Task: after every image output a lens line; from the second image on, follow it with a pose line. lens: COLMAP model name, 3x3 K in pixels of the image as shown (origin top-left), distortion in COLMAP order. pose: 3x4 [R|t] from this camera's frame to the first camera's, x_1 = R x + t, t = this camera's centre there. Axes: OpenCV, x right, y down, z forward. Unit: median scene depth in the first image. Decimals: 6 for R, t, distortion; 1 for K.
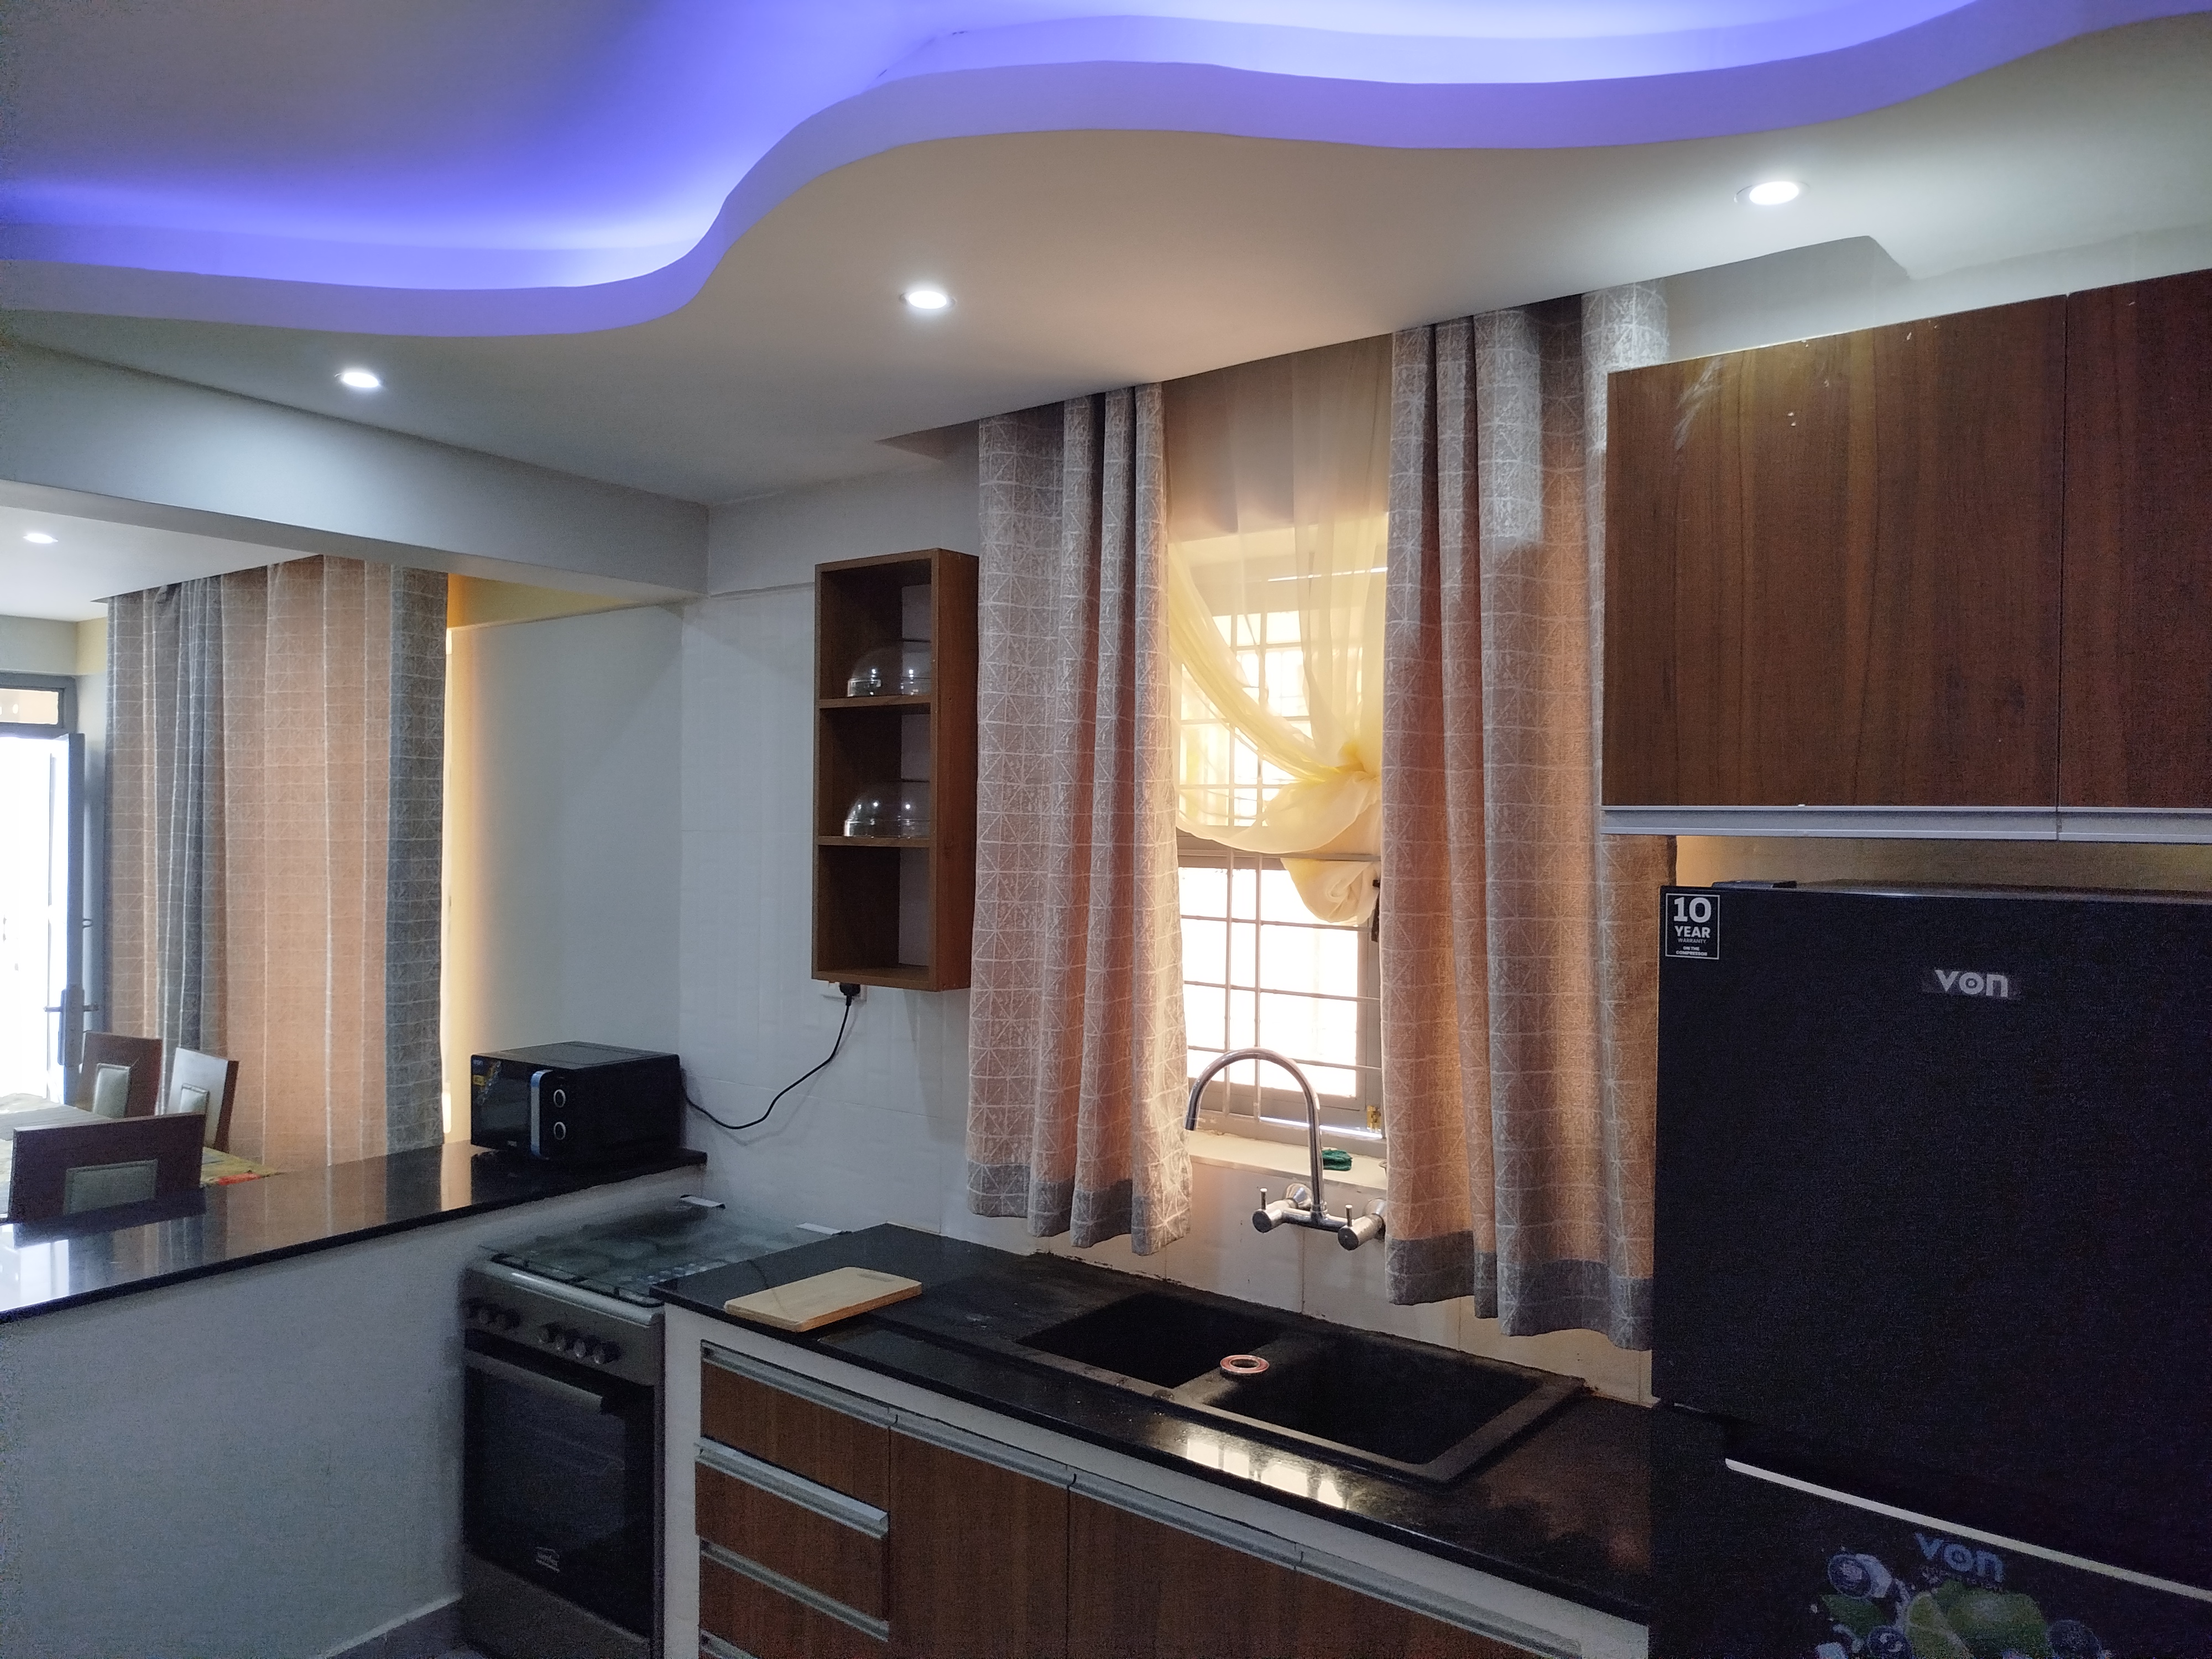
lens RADIAL K [[1571.8, 0, 1109.8], [0, 1571.8, 840.4], [0, 0, 1]] dist [0.000165, 0.007296]
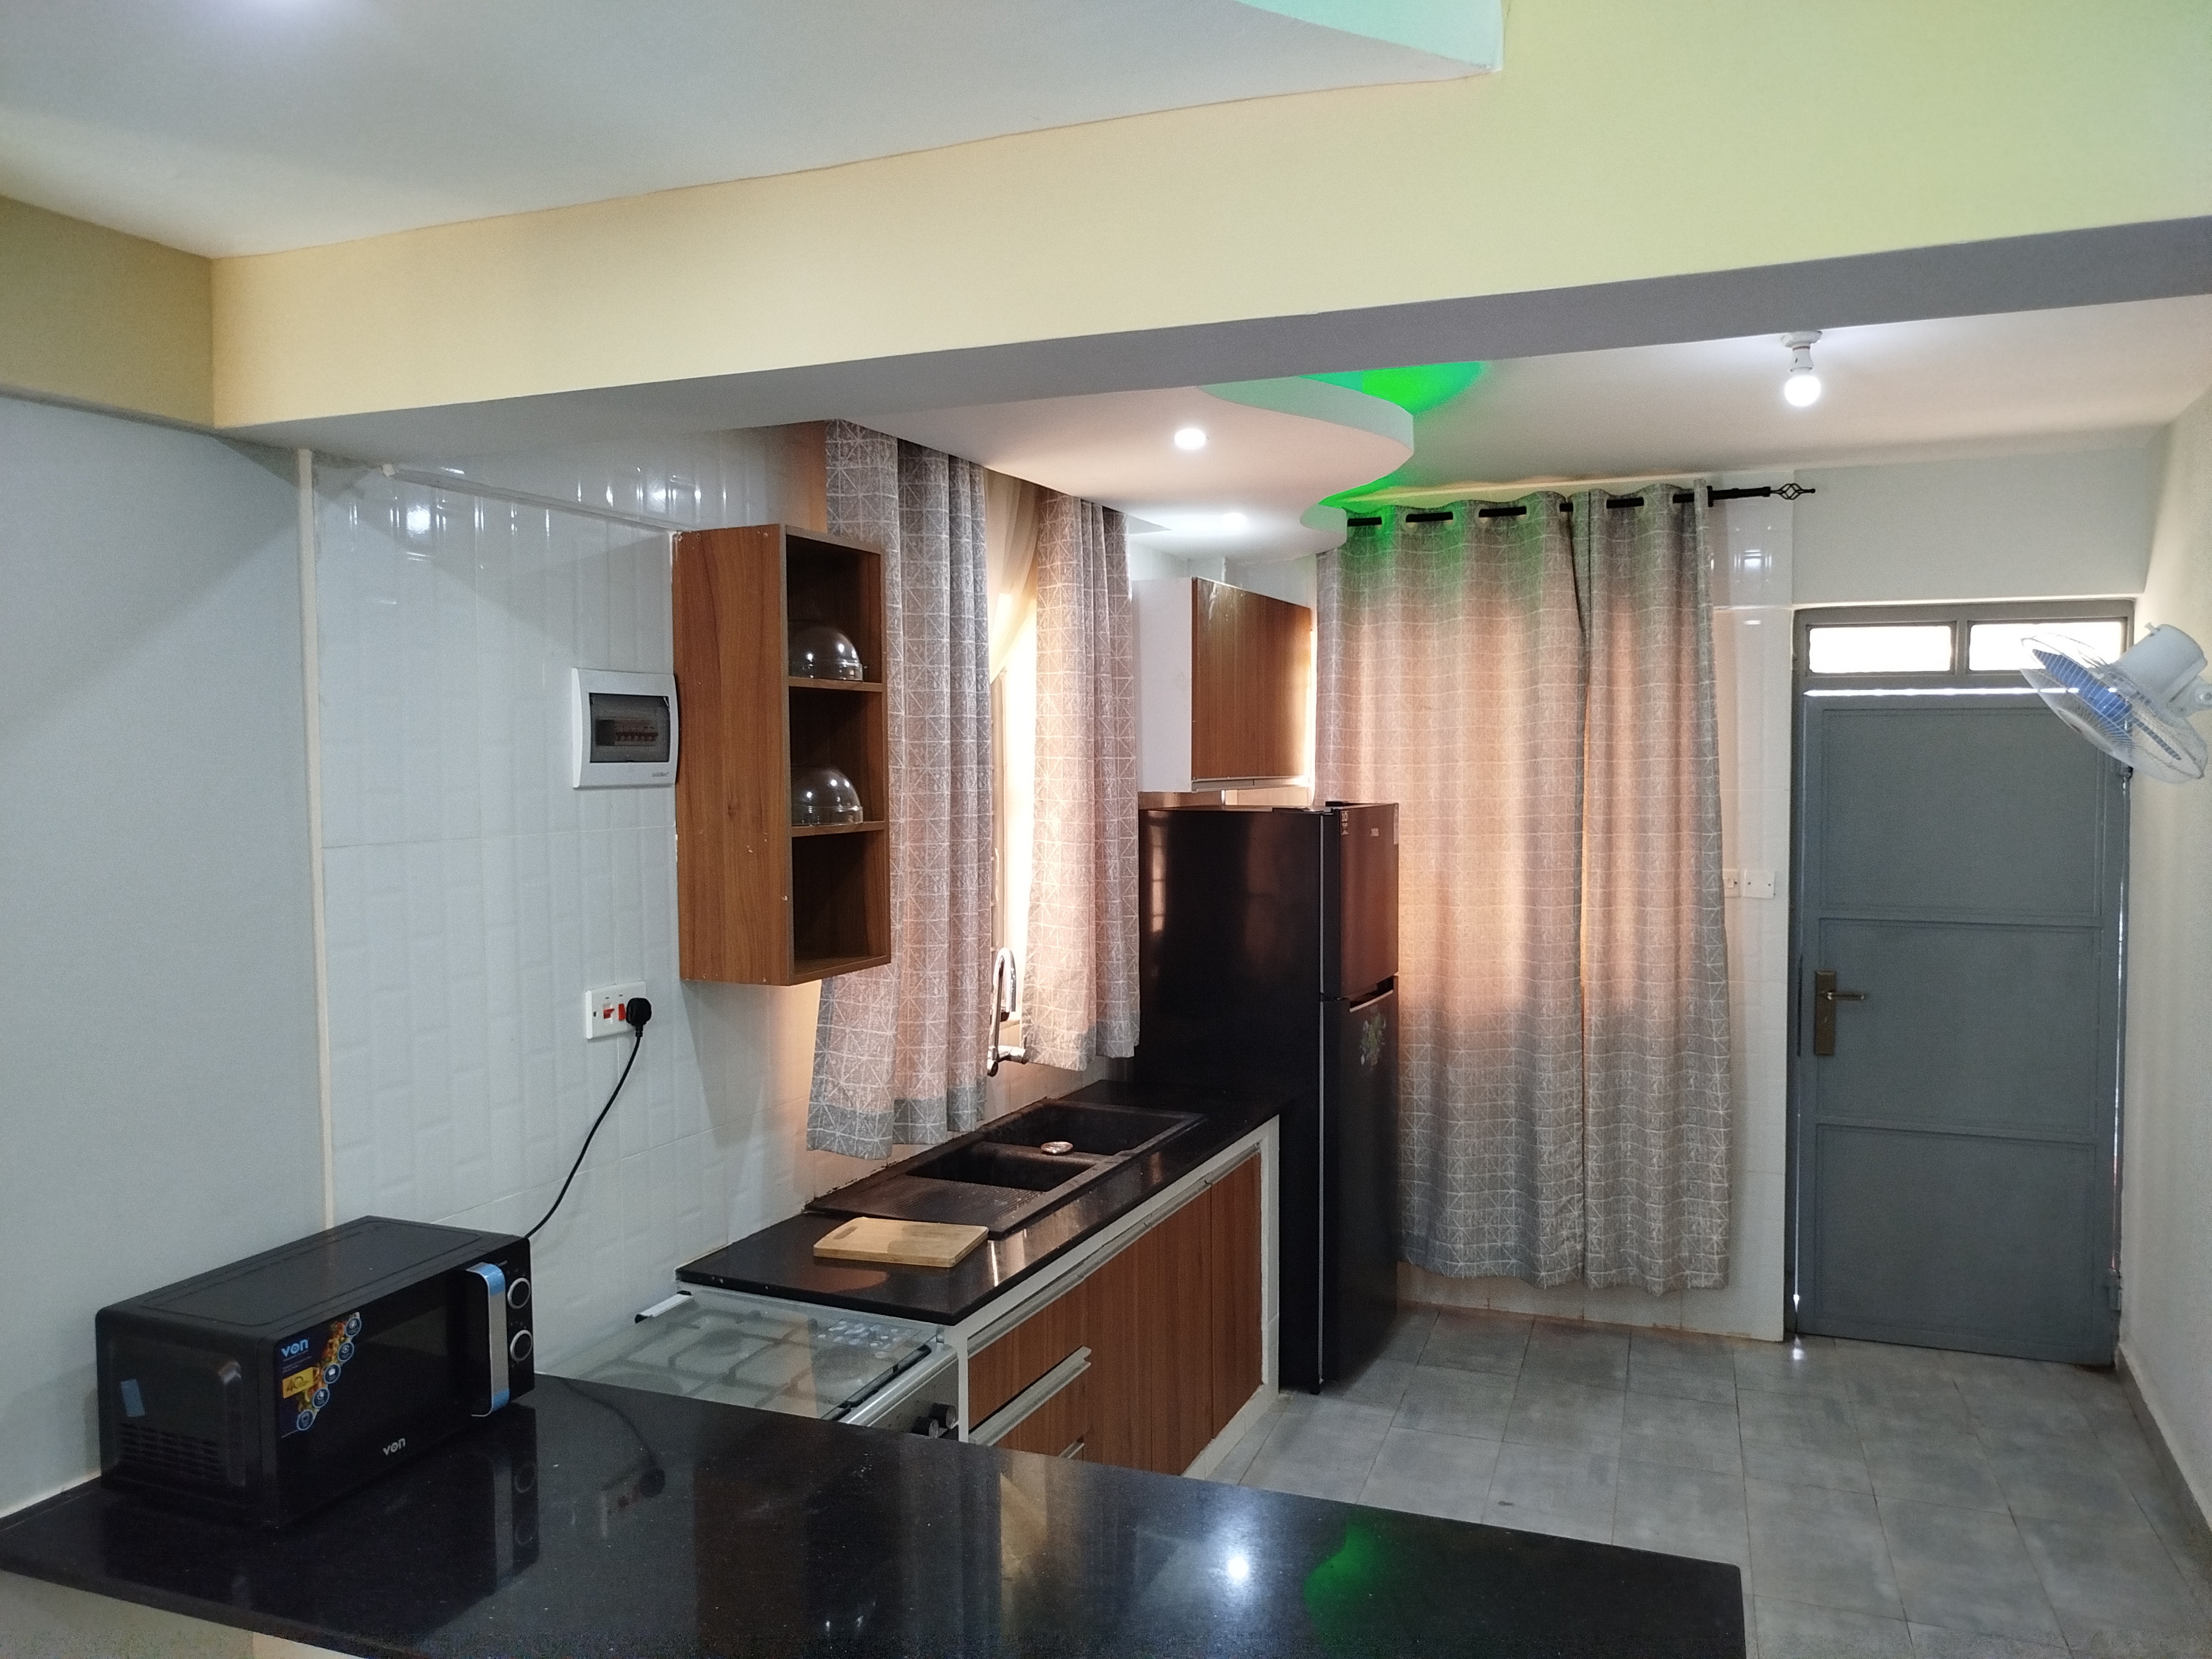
lens RADIAL K [[1571.8, 0, 1109.8], [0, 1571.8, 840.4], [0, 0, 1]] dist [0.000165, 0.007296]
pose [[-0.238208, -0.060721, 0.969314, -0.822450], [0.016352, 0.997651, 0.066515, -0.039225], [-0.971076, 0.031694, -0.236656, 0.768600]]
